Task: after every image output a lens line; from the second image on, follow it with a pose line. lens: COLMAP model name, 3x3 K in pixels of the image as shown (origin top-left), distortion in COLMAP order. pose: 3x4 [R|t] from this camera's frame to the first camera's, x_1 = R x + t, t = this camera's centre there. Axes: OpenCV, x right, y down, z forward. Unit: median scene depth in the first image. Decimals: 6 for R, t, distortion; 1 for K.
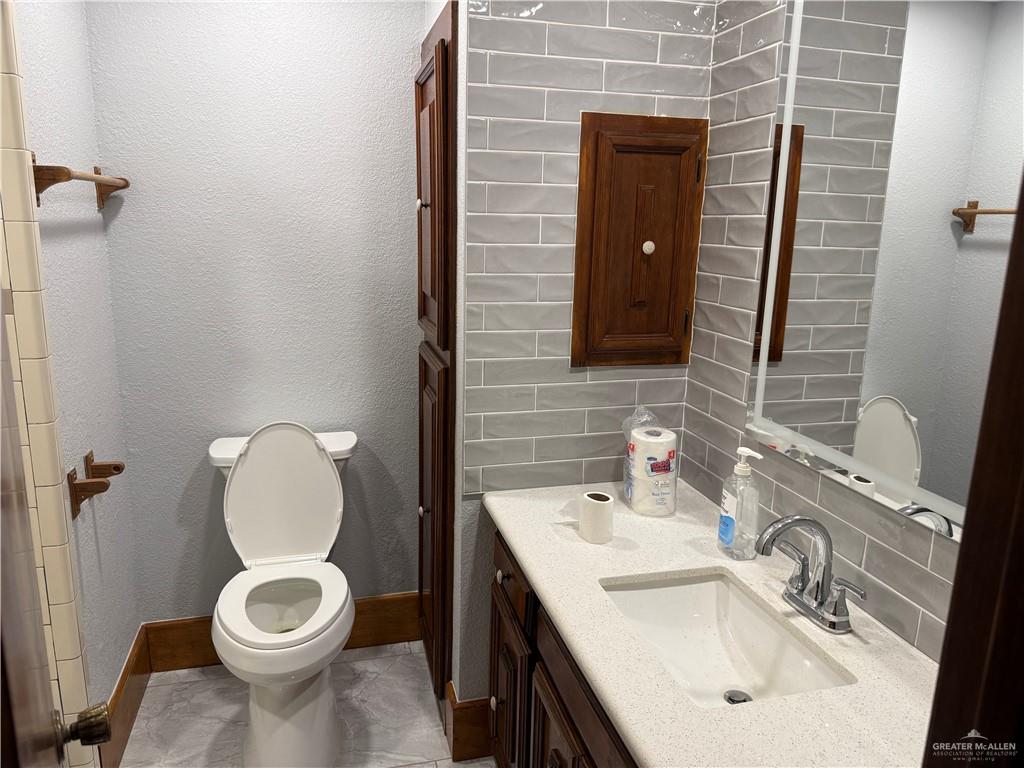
lens RADIAL K [[709.3, 0, 513.6], [0, 709.3, 414.4], [0, 0, 1]] dist [0.134270, -0.237880]
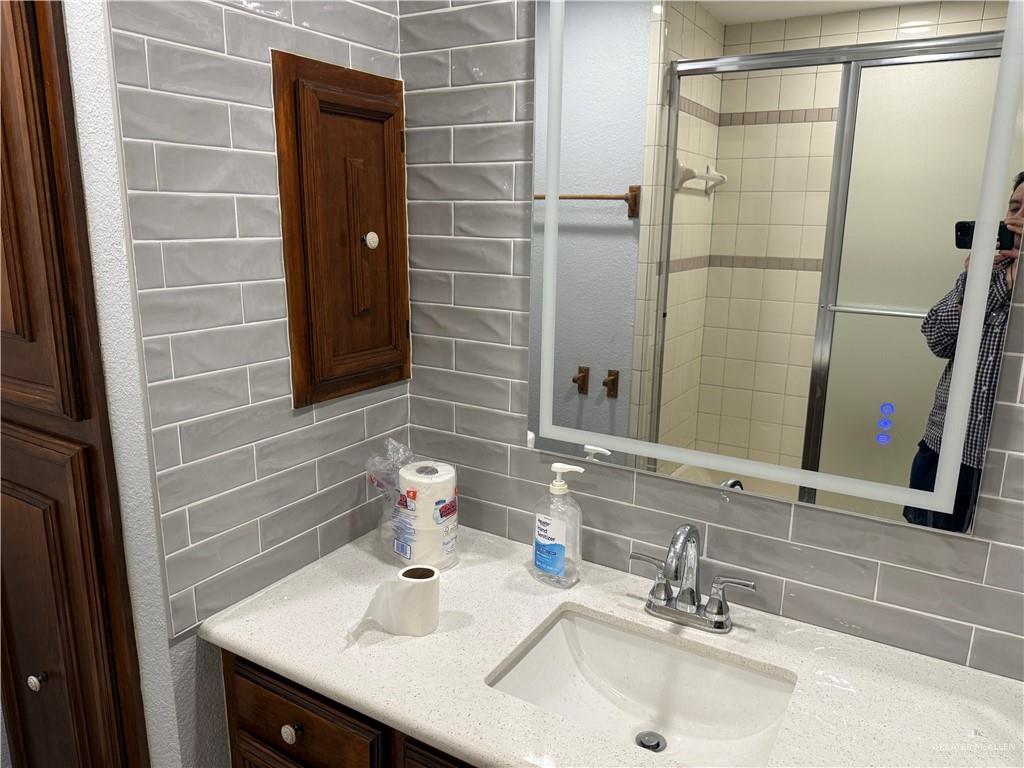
lens RADIAL K [[709.3, 0, 513.6], [0, 709.3, 414.4], [0, 0, 1]] dist [0.134270, -0.237880]
pose [[0.723082, -0.193289, 0.663168, -0.254965], [0.181402, 0.979491, 0.087695, -0.088682], [-0.666518, 0.056889, 0.743315, 0.331487]]
